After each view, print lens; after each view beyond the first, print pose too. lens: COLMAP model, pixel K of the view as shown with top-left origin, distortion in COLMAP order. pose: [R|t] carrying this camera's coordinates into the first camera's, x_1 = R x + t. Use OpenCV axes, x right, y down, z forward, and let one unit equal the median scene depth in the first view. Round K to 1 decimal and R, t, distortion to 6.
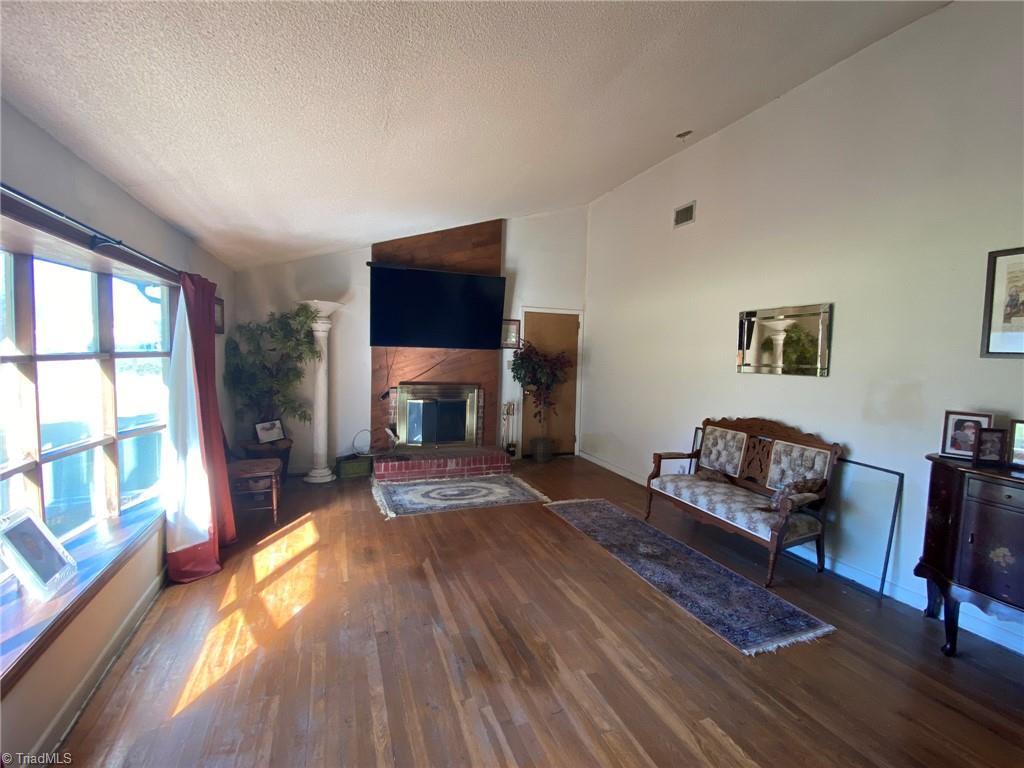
lens RADIAL K [[457.5, 0, 512.0], [0, 457.5, 384.0], [0, 0, 1]] dist [0.070504, -0.072994]
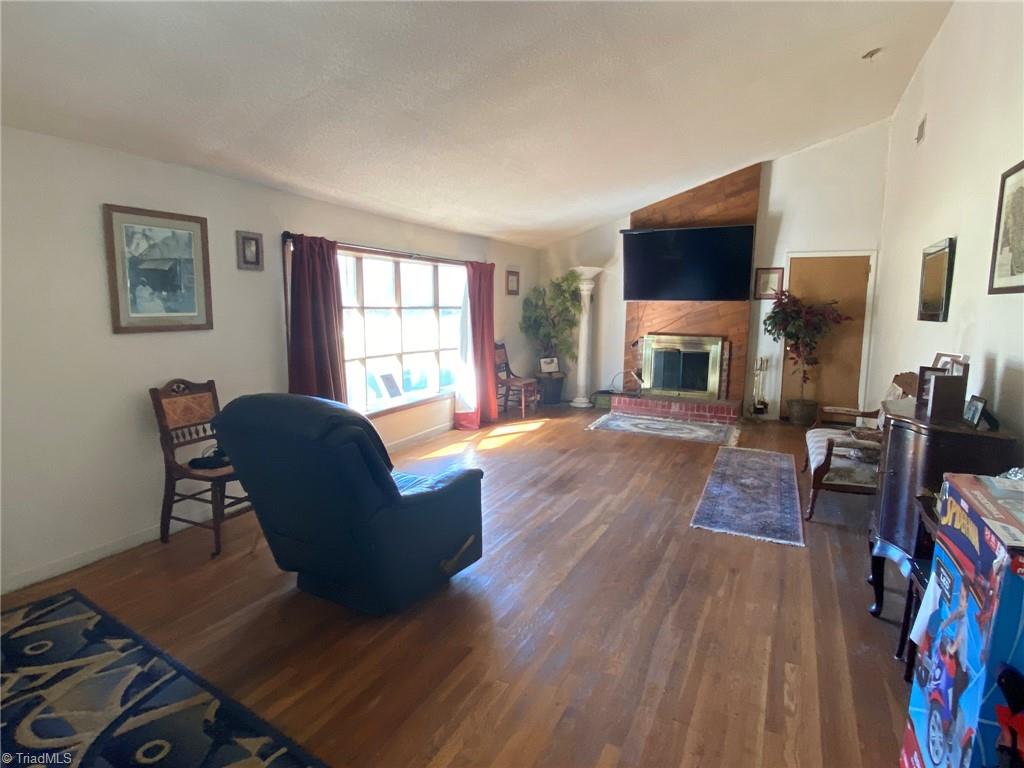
lens RADIAL K [[572.2, 0, 512.0], [0, 572.2, 384.0], [0, 0, 1]] dist [0.099578, -0.082546]
pose [[0.677990, 0.084315, -0.730220, 0.636319], [-0.046770, 0.996335, 0.071618, 0.040514], [0.733582, -0.014404, 0.679448, -0.235651]]
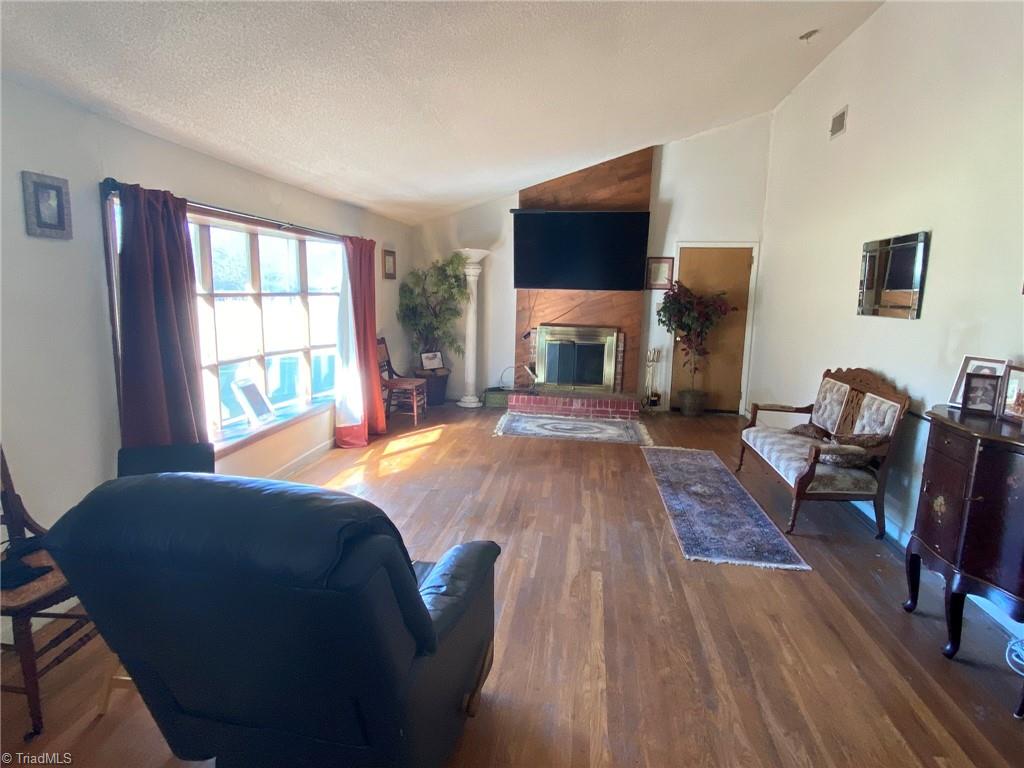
lens RADIAL K [[572.2, 0, 512.0], [0, 572.2, 384.0], [0, 0, 1]] dist [0.099578, -0.082546]
pose [[0.873854, 0.073442, -0.480609, 0.373769], [-0.034970, 0.995459, 0.088534, 0.022713], [0.484929, -0.060559, 0.872455, -0.201163]]
